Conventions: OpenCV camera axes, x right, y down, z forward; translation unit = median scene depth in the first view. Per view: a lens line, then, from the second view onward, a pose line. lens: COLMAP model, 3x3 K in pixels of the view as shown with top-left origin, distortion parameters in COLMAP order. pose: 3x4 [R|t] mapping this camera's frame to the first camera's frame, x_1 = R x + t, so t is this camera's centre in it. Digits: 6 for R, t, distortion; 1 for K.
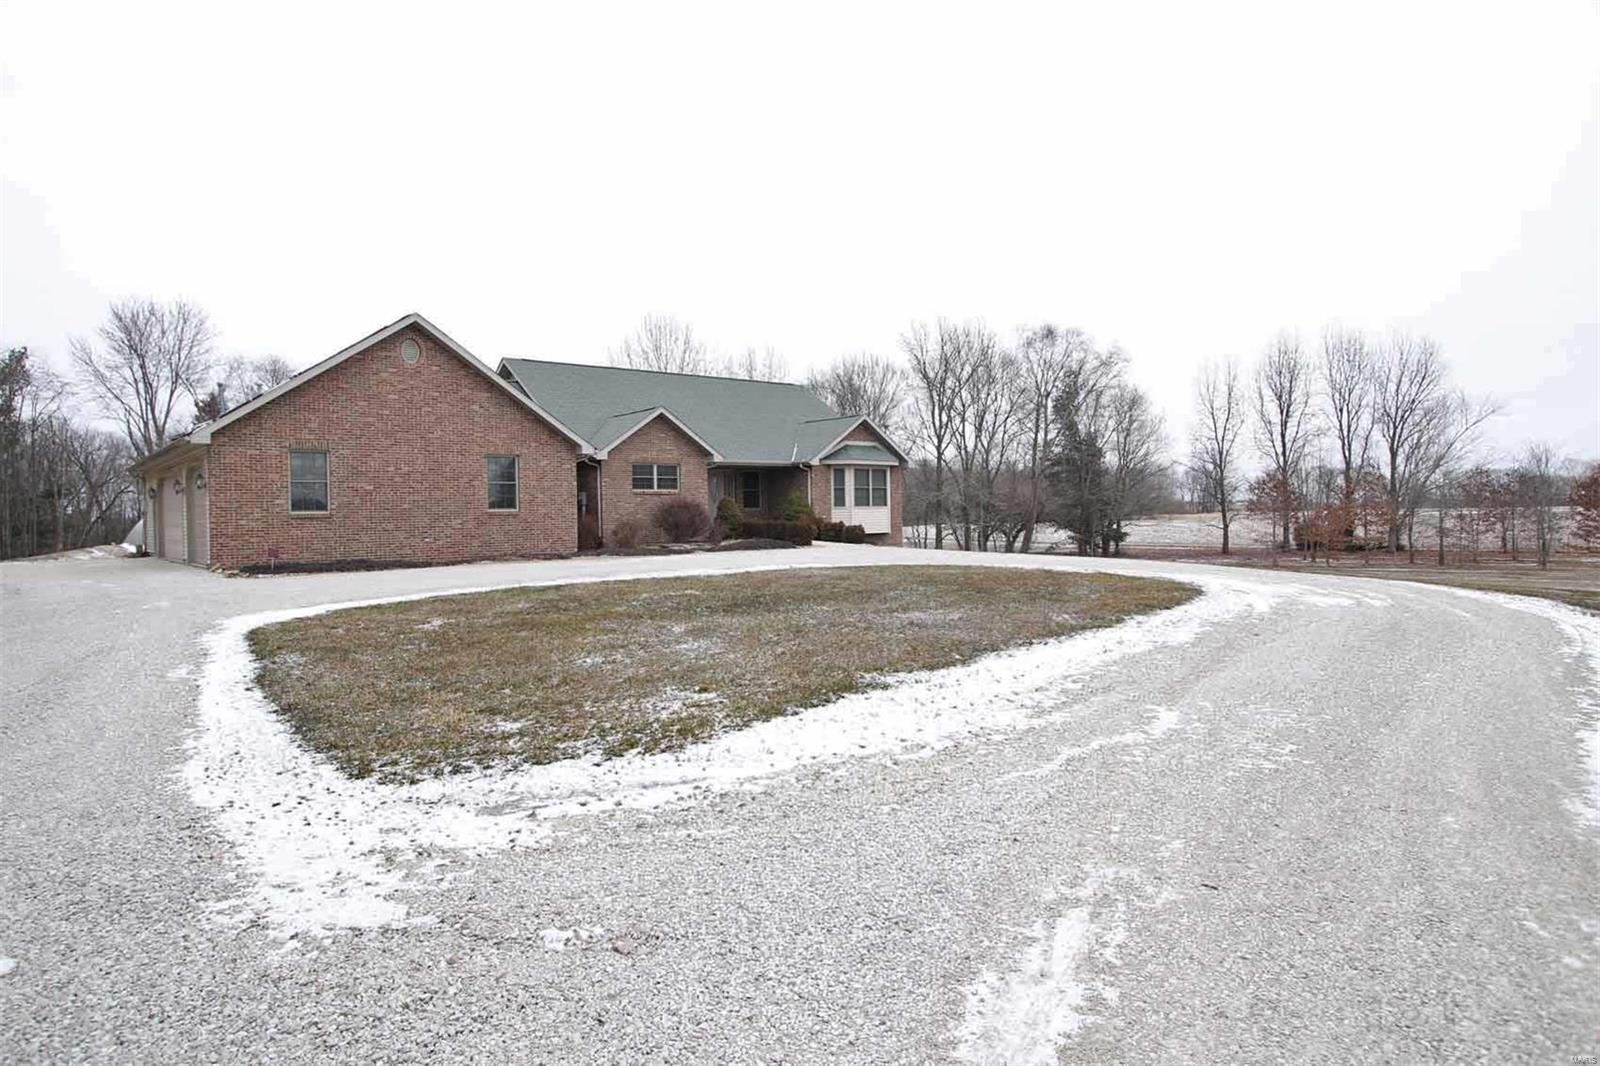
lens RADIAL K [[933.5, 0, 785.2], [0, 933.5, 519.3], [0, 0, 1]] dist [-0.004374, 0.000543]
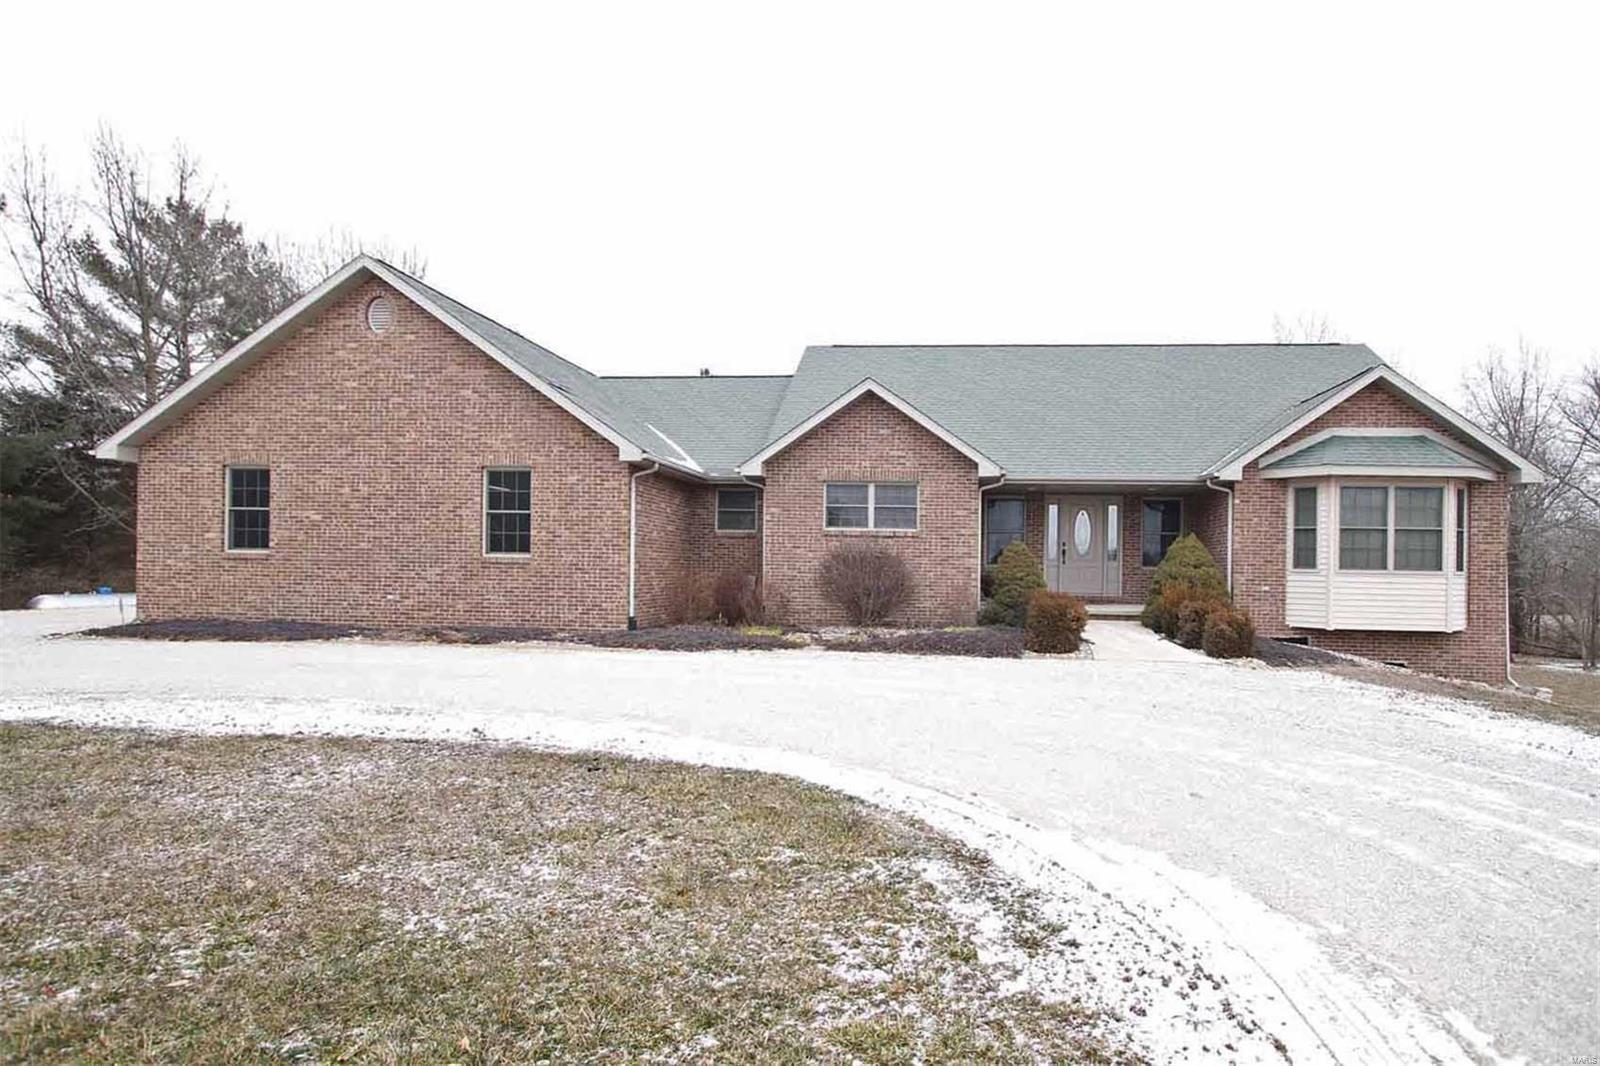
lens RADIAL K [[905.9, 0, 803.0], [0, 905.9, 545.7], [0, 0, 1]] dist [-0.008108, 0.003044]
pose [[0.733729, 0.015221, -0.679271, 0.209180], [-0.033136, 0.999361, -0.013399, -0.012101], [0.678633, 0.032340, 0.733765, 0.572378]]
